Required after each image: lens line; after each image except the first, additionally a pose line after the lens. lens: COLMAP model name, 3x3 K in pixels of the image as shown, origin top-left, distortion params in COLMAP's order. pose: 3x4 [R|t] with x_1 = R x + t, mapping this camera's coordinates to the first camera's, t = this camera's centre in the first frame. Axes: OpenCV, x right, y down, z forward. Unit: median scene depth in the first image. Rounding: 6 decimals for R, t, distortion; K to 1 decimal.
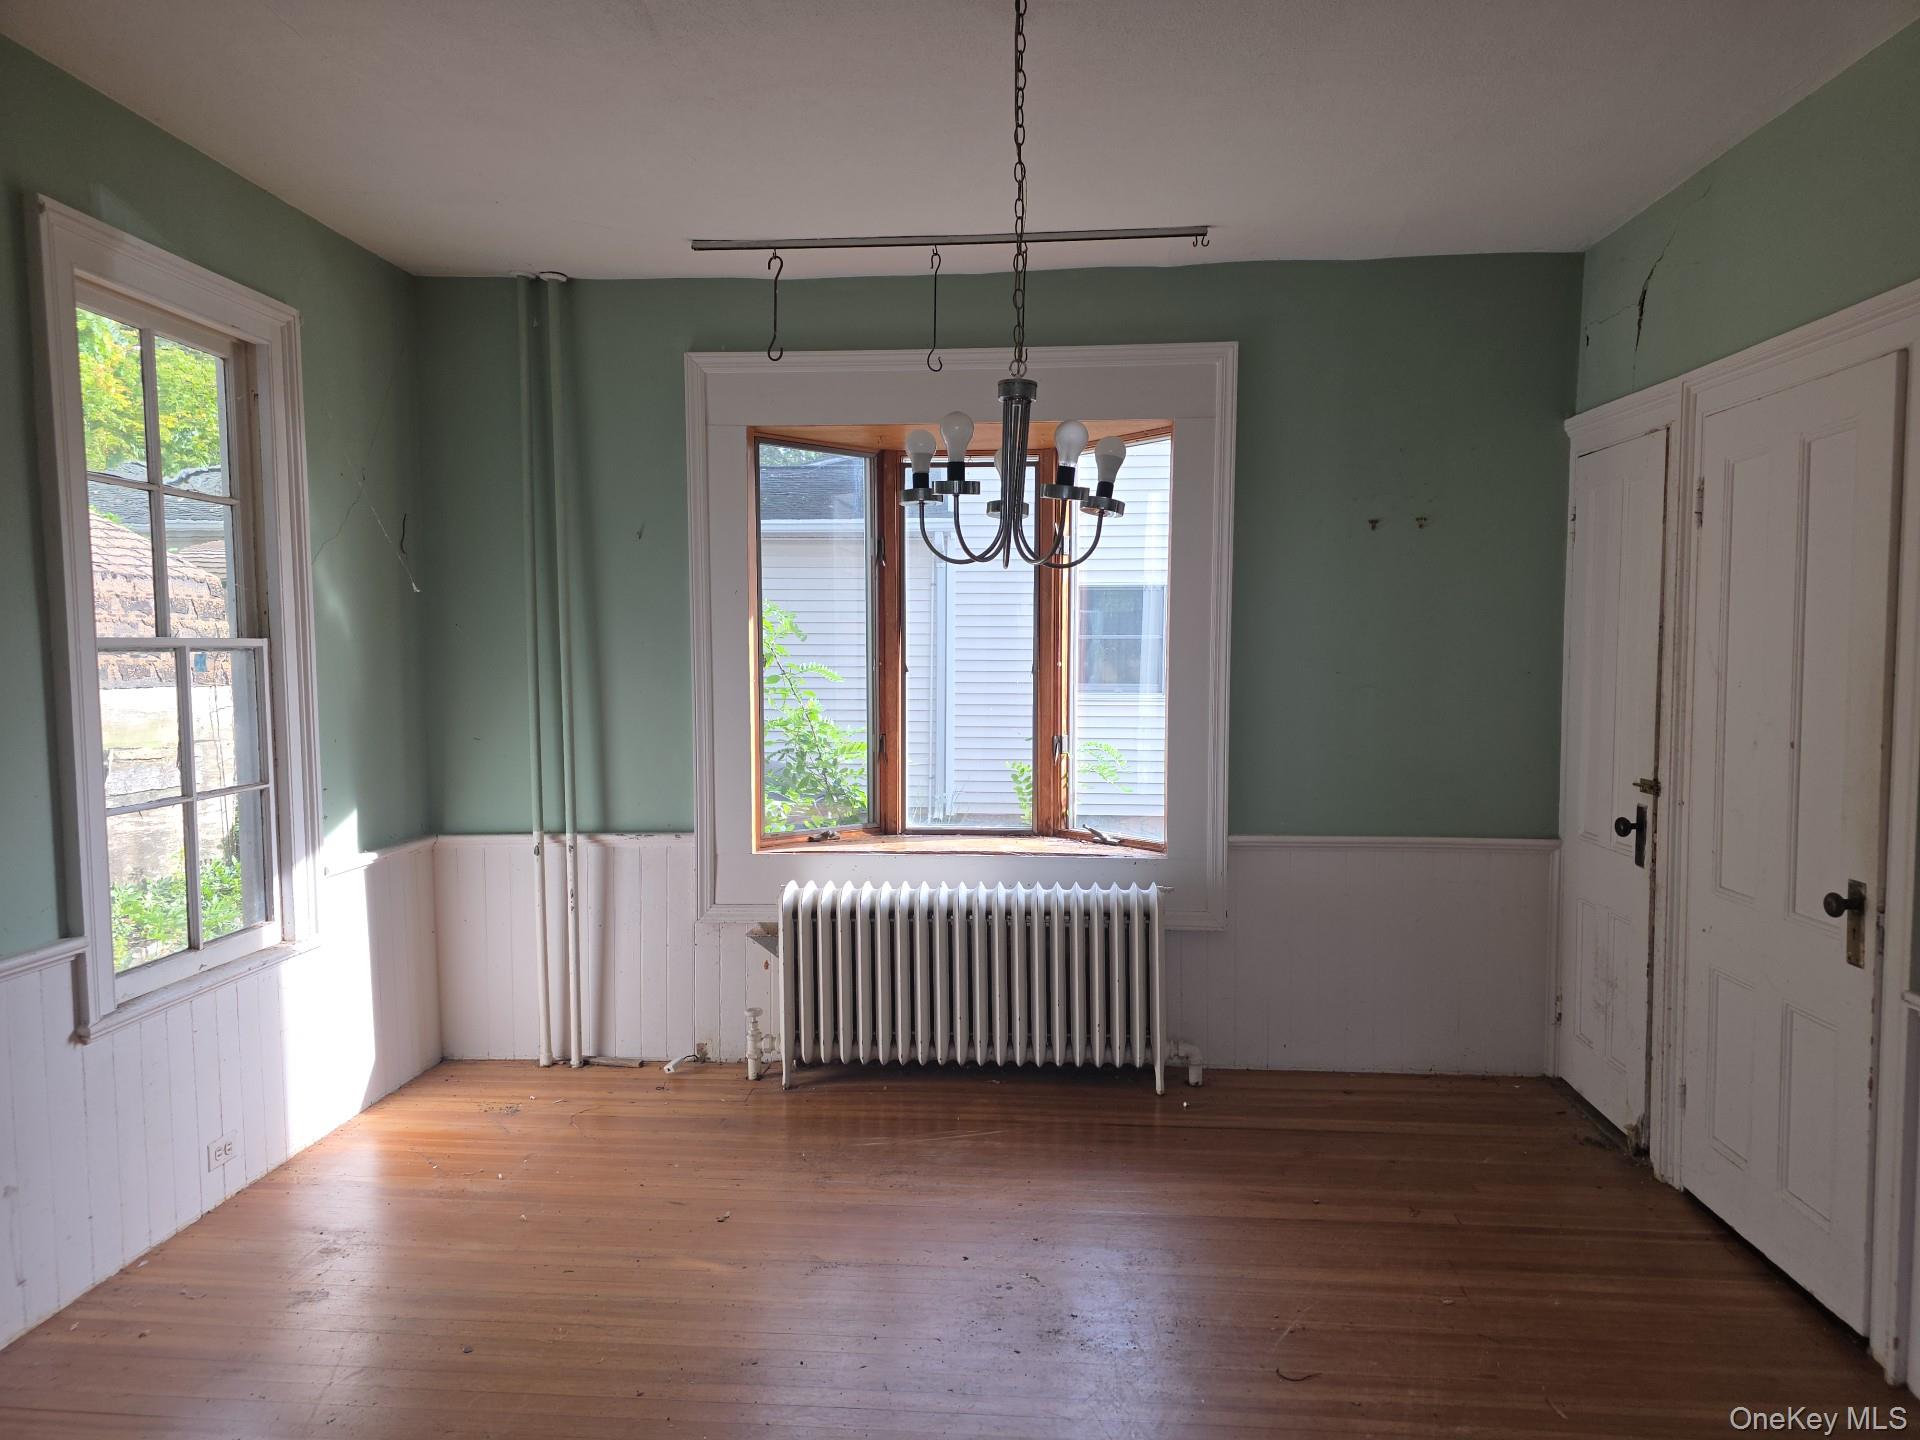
lens RADIAL K [[1251.7, 0, 960.4], [0, 1251.7, 738.0], [0, 0, 1]] dist [0.001632, -0.001222]
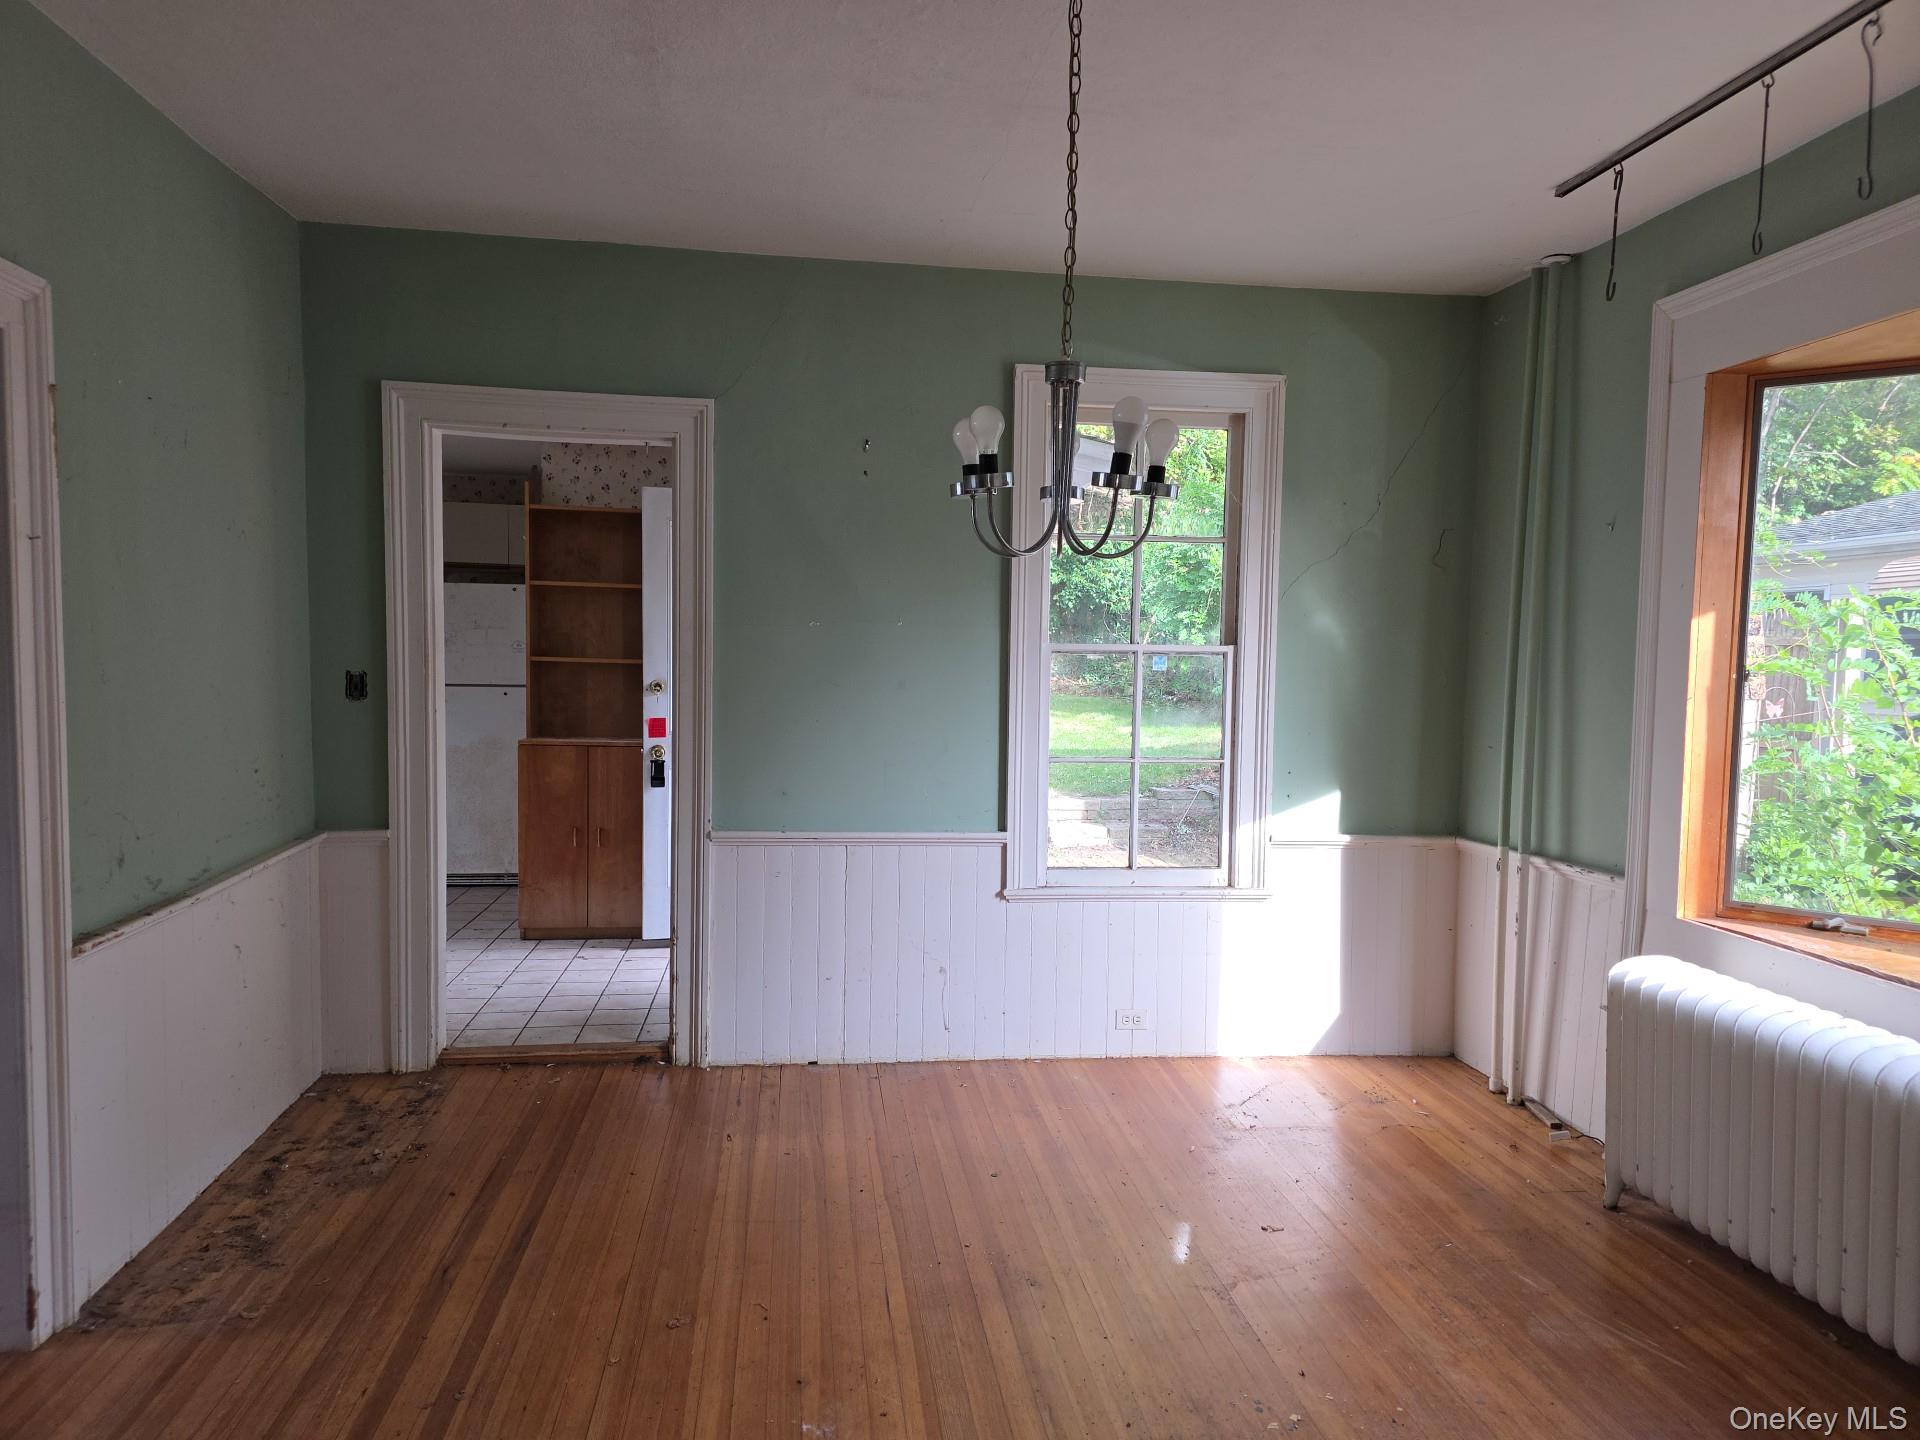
lens RADIAL K [[1272.7, 0, 968.4], [0, 1272.7, 713.2], [0, 0, 1]] dist [0.076378, -0.071522]
pose [[0.199540, 0.048493, -0.978689, 0.597400], [-0.083531, 0.995981, 0.032319, -0.026931], [0.976323, 0.075302, 0.202788, 0.431489]]
